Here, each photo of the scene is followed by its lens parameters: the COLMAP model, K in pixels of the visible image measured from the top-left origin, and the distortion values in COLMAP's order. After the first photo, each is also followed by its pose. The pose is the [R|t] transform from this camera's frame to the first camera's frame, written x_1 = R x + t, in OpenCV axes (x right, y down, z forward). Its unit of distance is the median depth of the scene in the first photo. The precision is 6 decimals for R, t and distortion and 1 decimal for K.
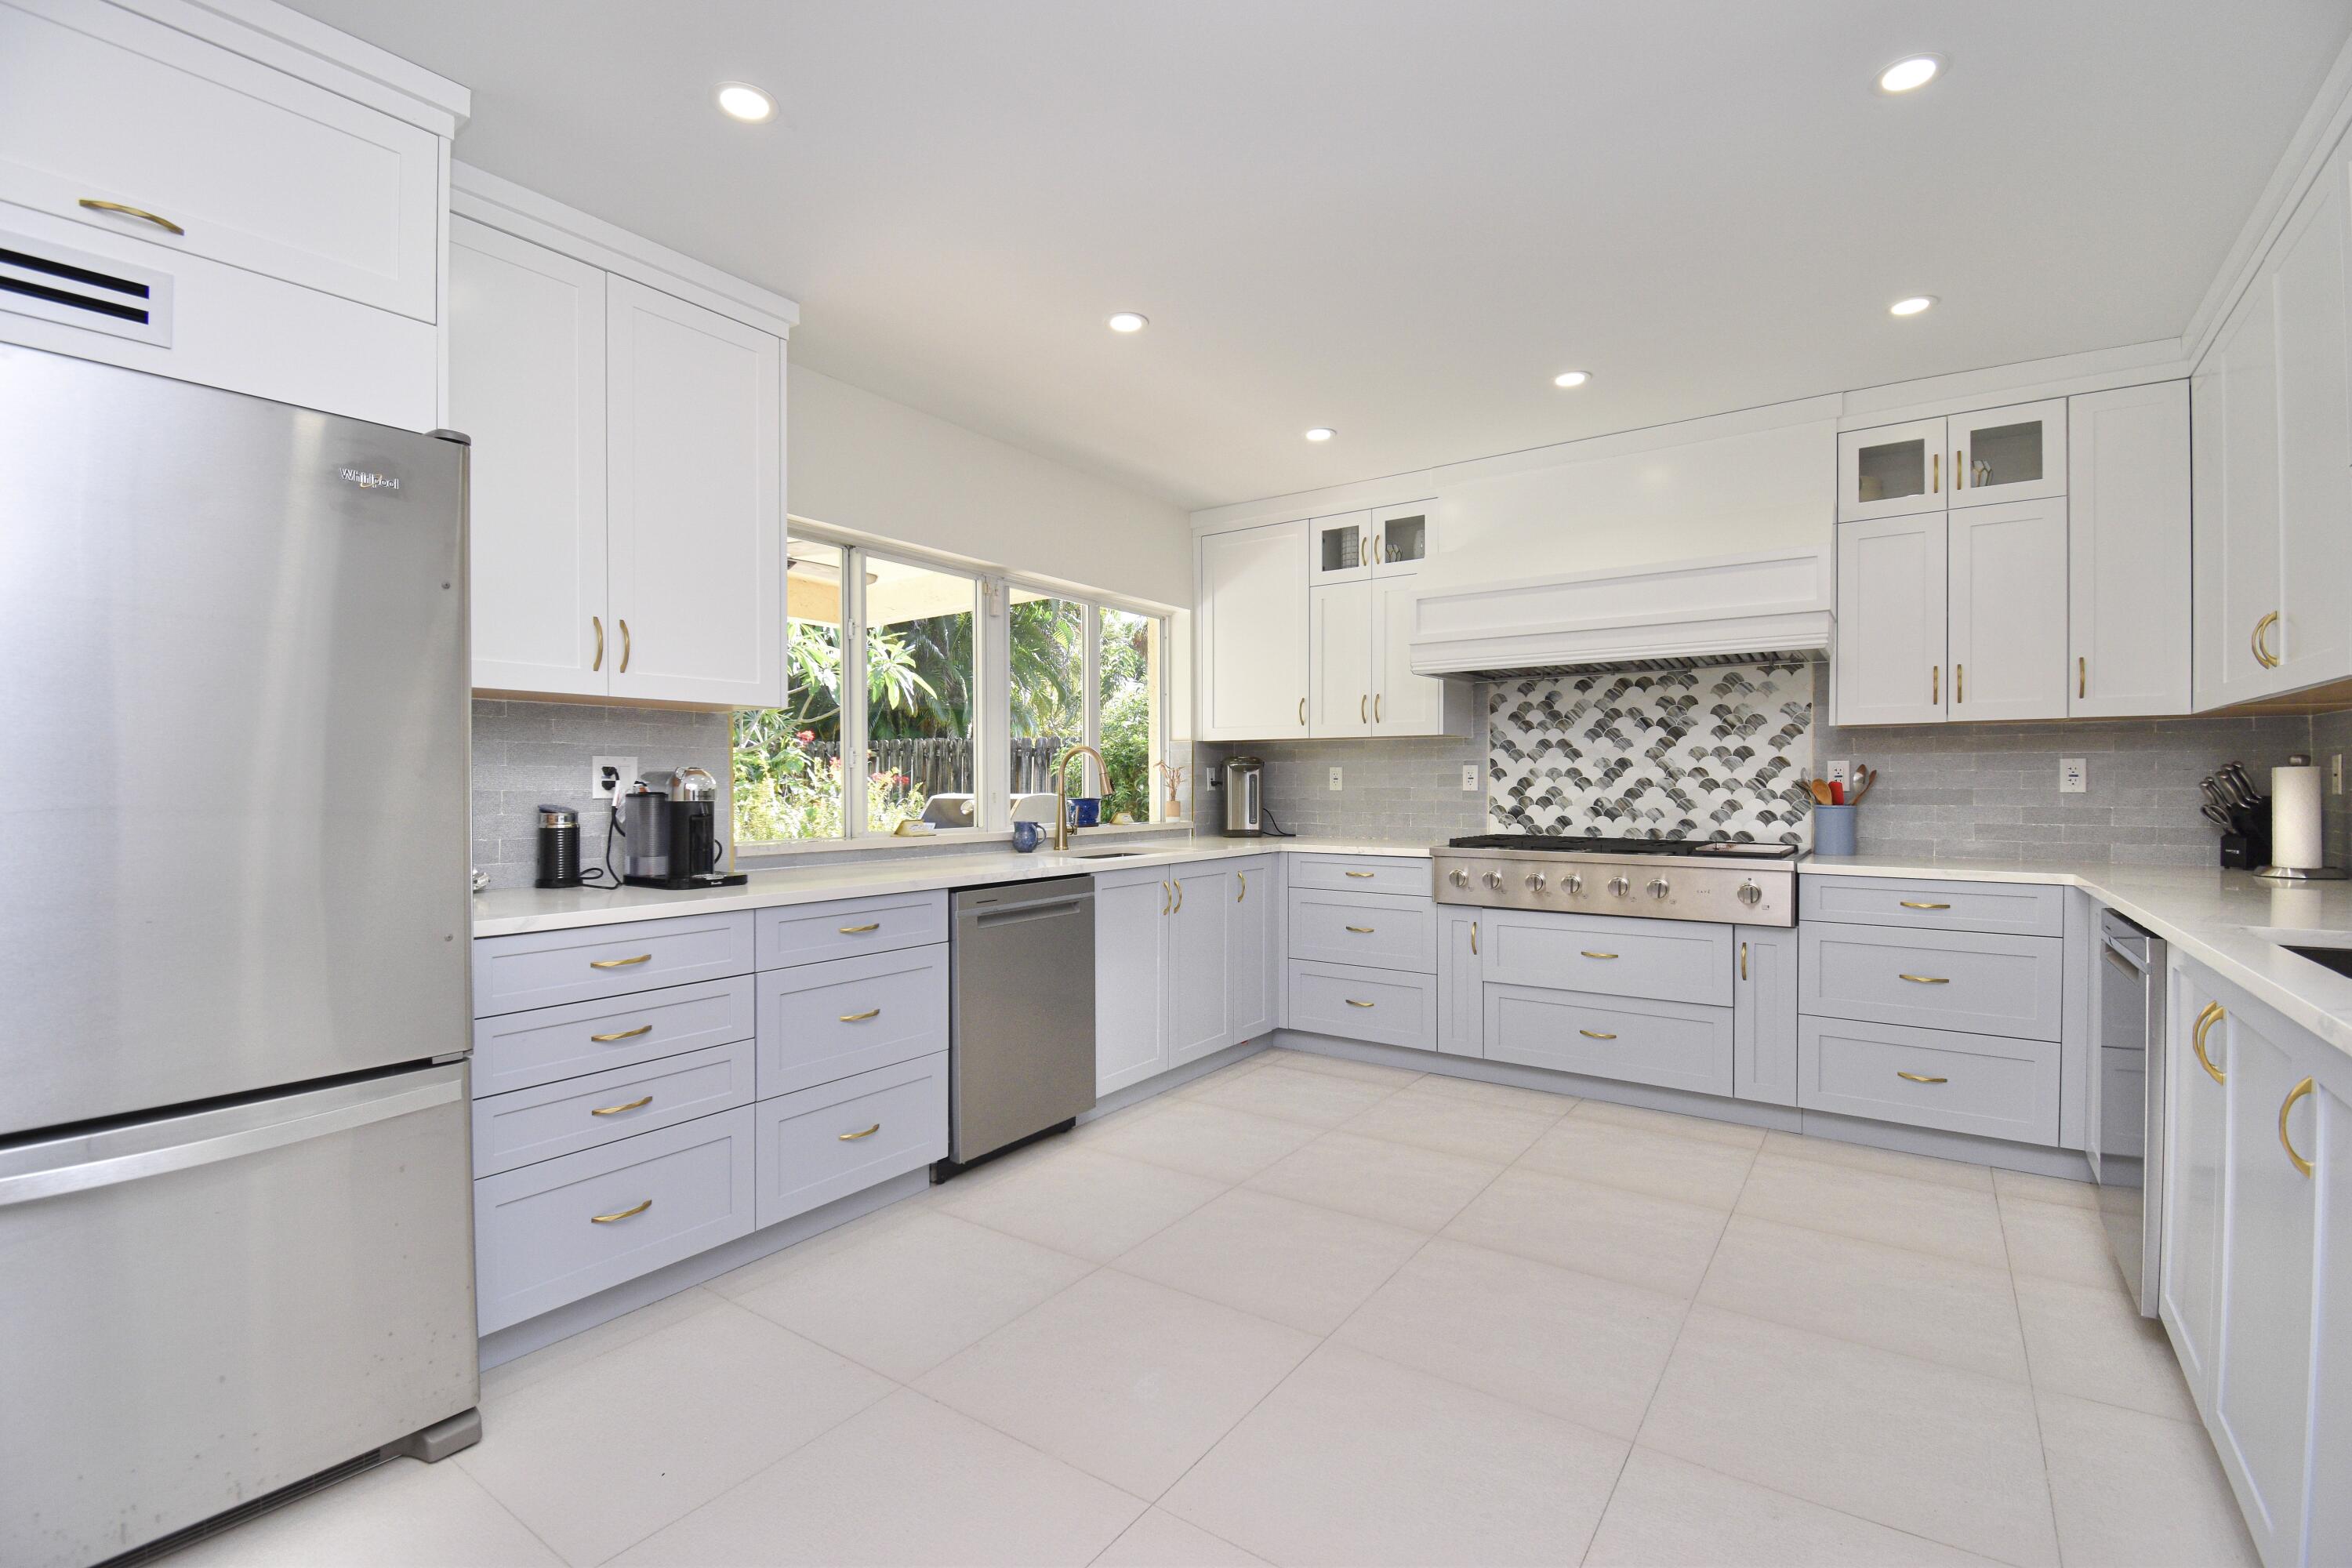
lens RADIAL K [[1034.4, 0, 1190.9], [0, 1034.4, 789.2], [0, 0, 1]] dist [0.019938, -0.026252]
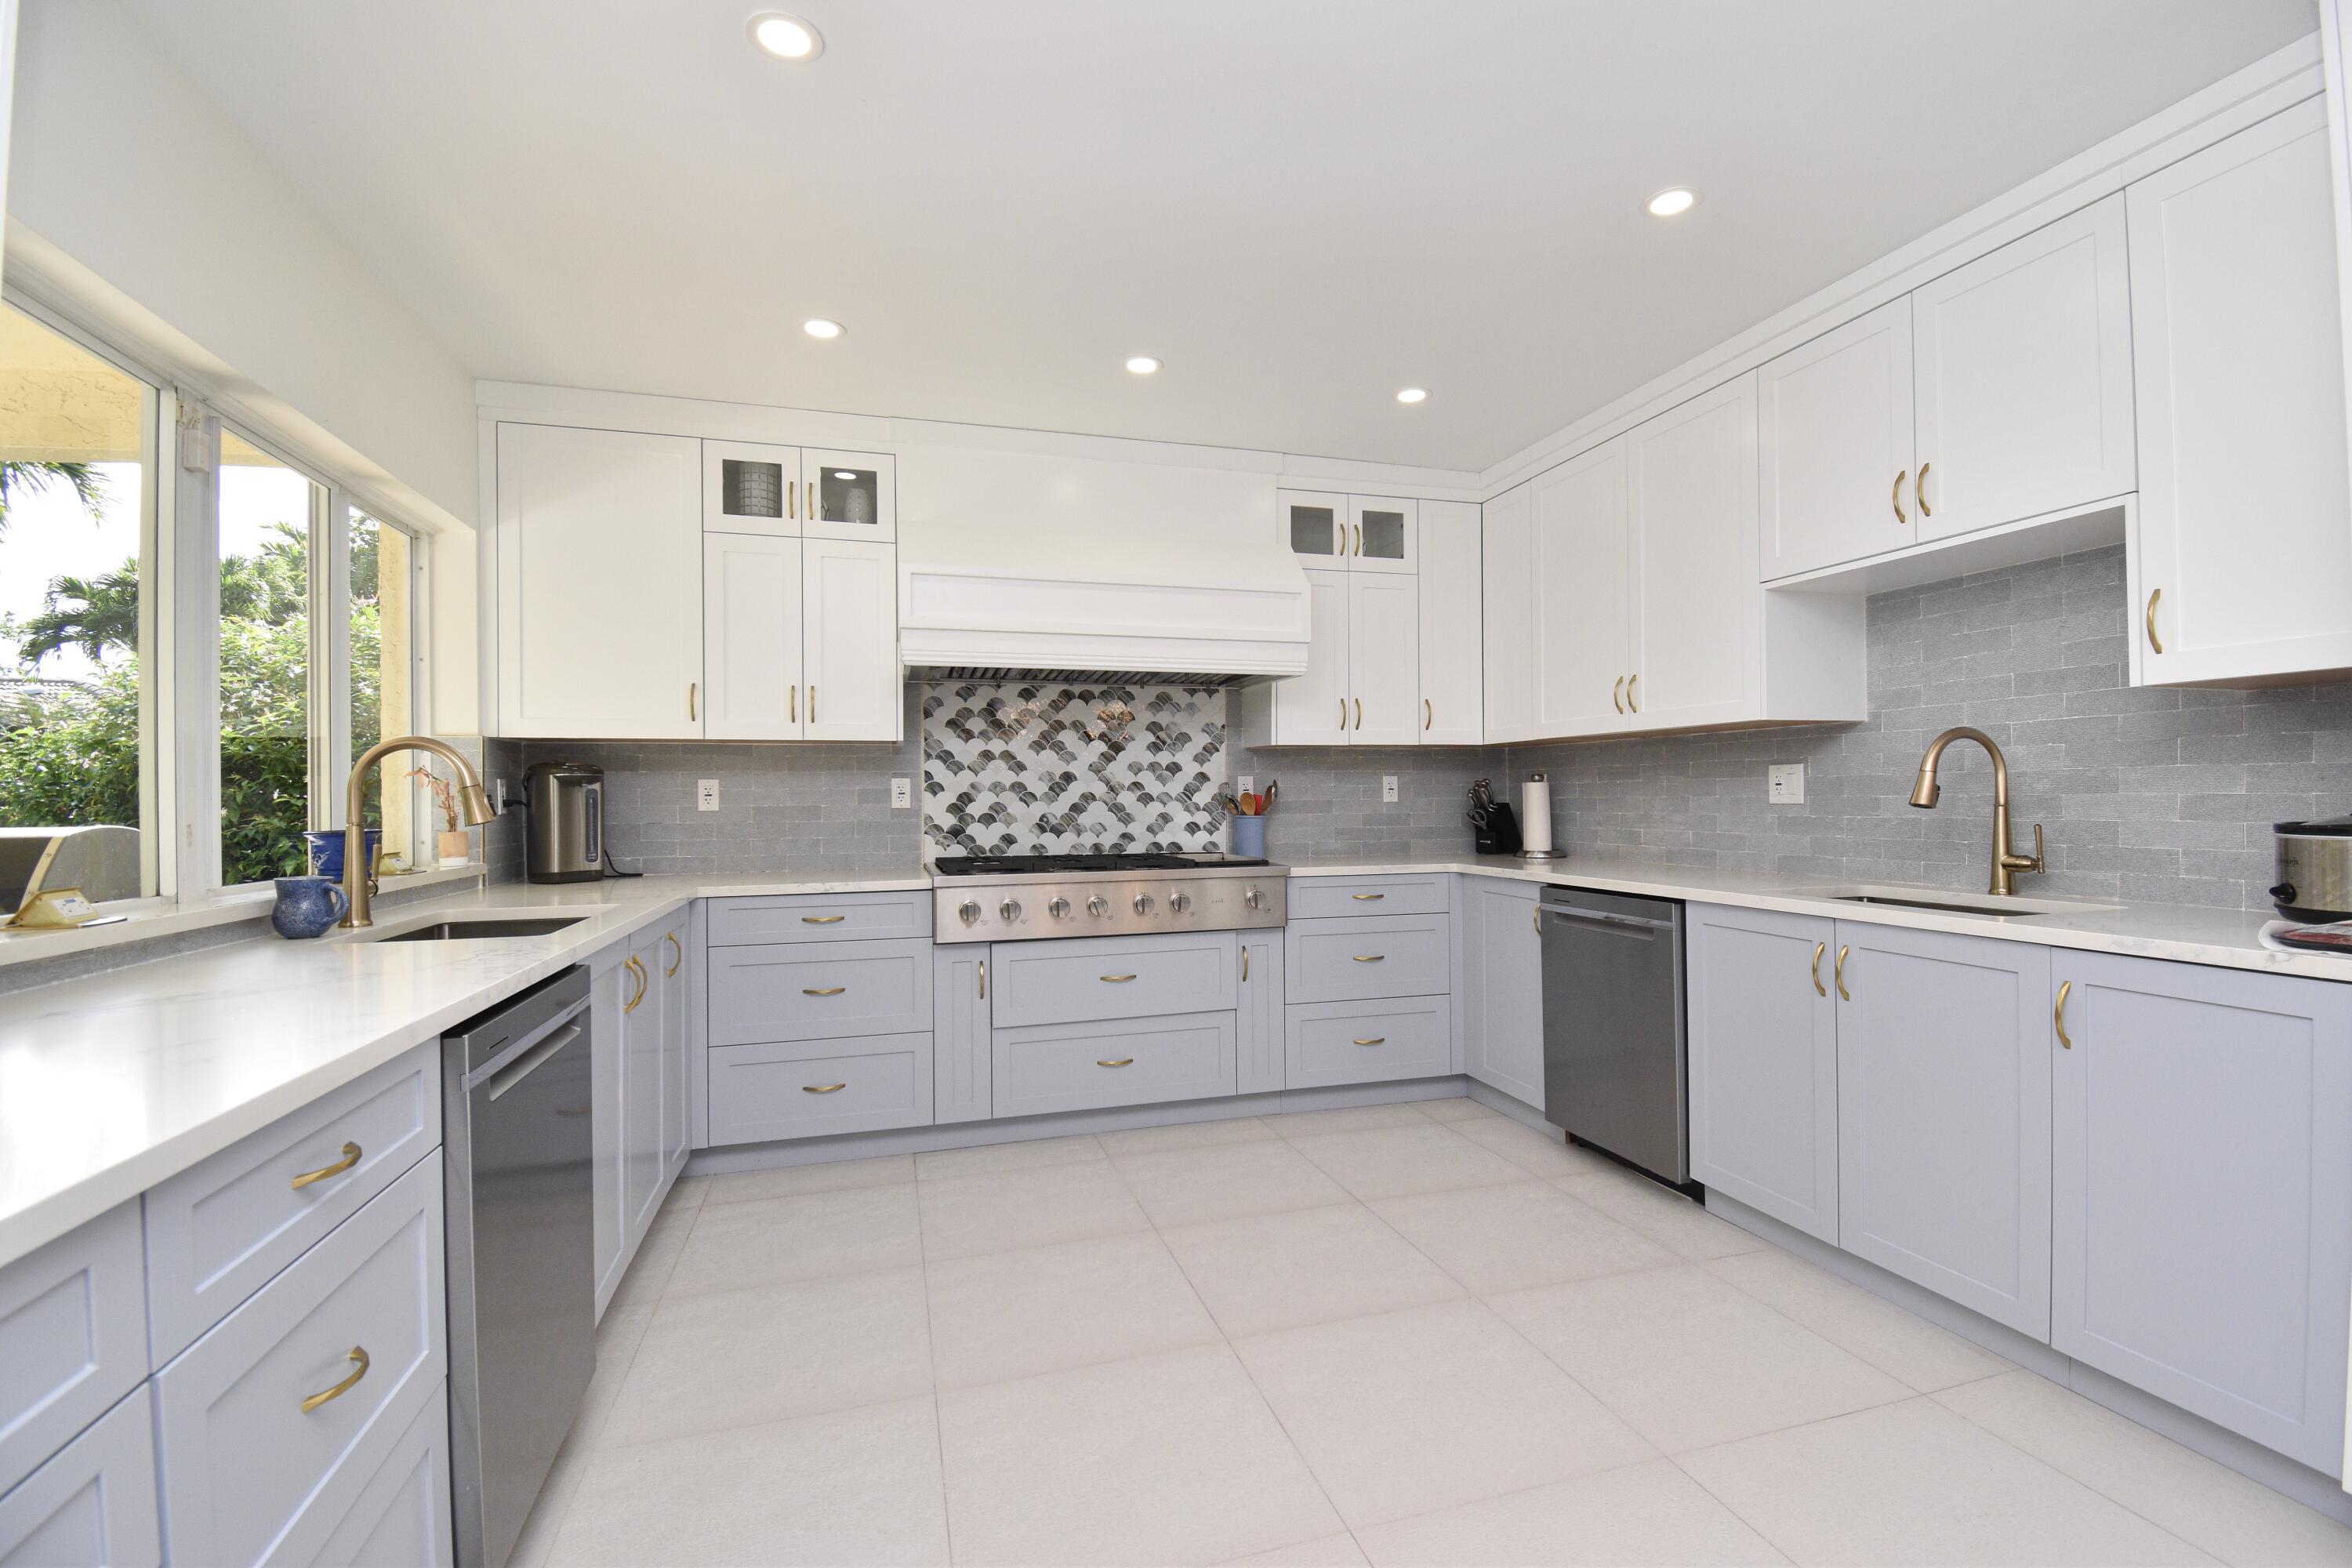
lens RADIAL K [[1034.4, 0, 1190.9], [0, 1034.4, 789.2], [0, 0, 1]] dist [0.019938, -0.026252]
pose [[0.621082, 0.000768, 0.783745, -0.273201], [0.014065, 0.999828, -0.012126, -0.000475], [-0.783620, 0.018554, 0.620964, 0.315062]]
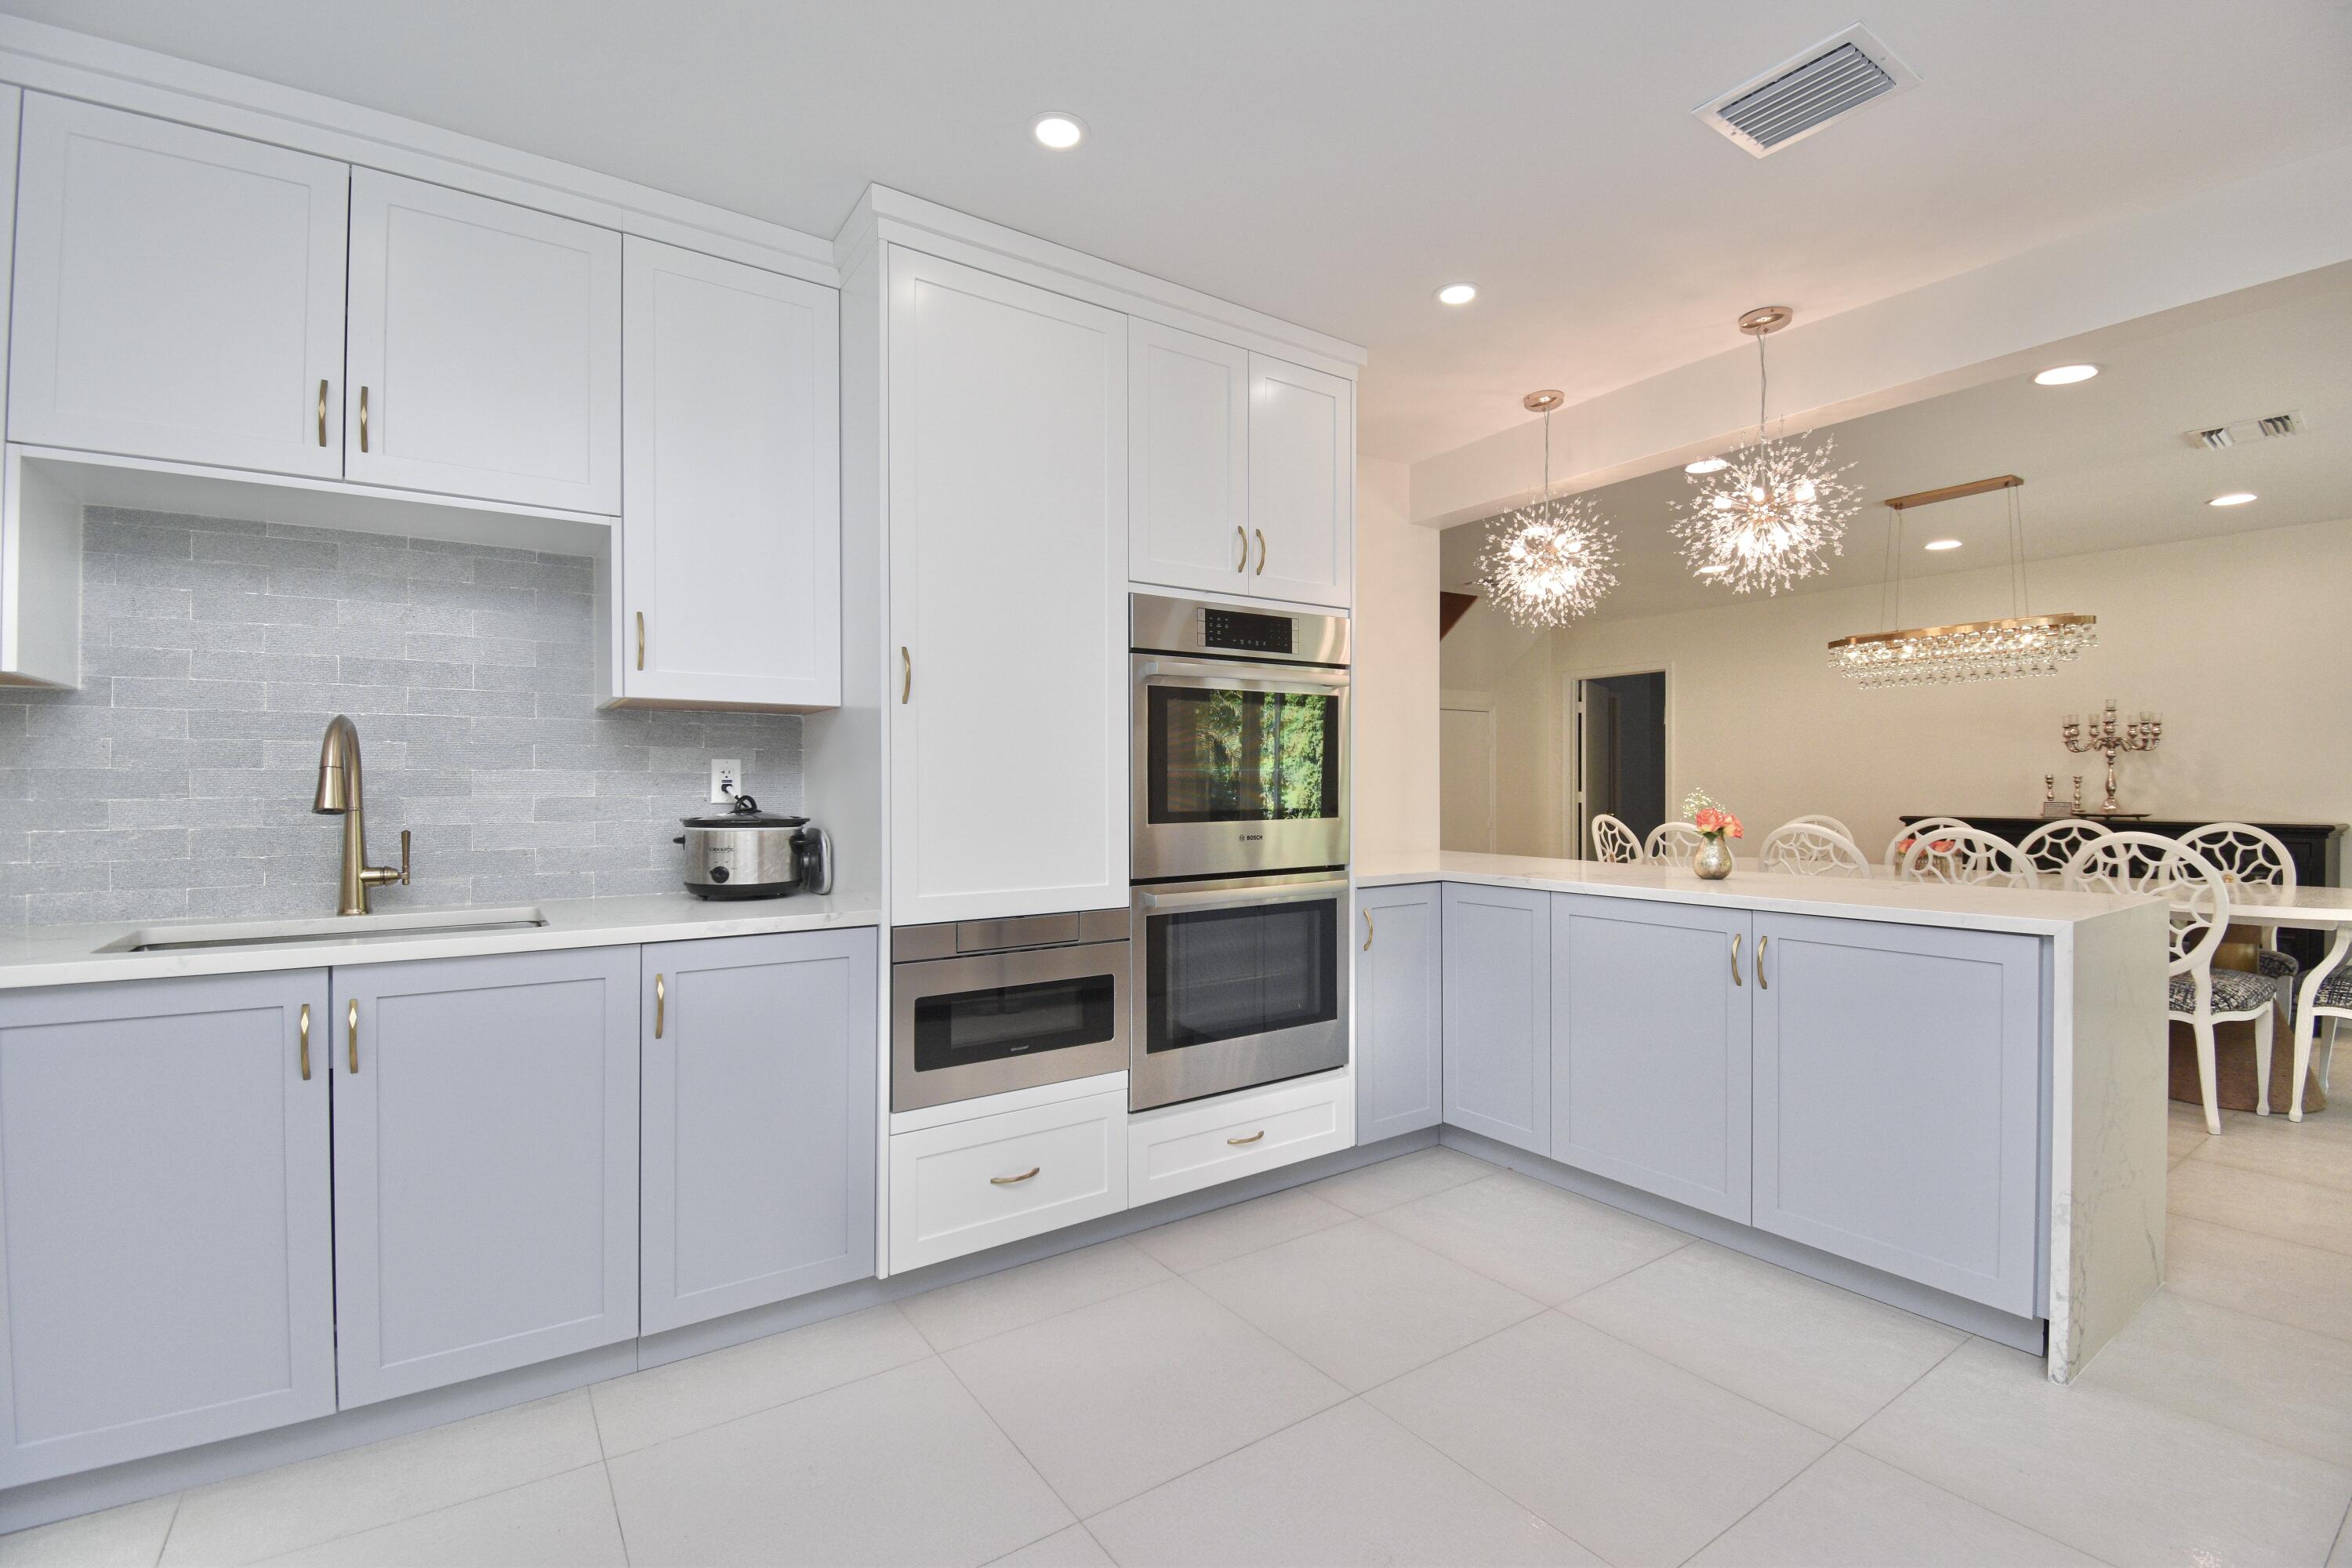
lens RADIAL K [[1034.4, 0, 1190.9], [0, 1034.4, 789.2], [0, 0, 1]] dist [0.019938, -0.026252]
pose [[-0.940955, 0.003361, 0.338515, -0.070486], [0.005135, 0.999977, 0.004346, -0.002090], [-0.338493, 0.005827, -0.940951, 0.664727]]
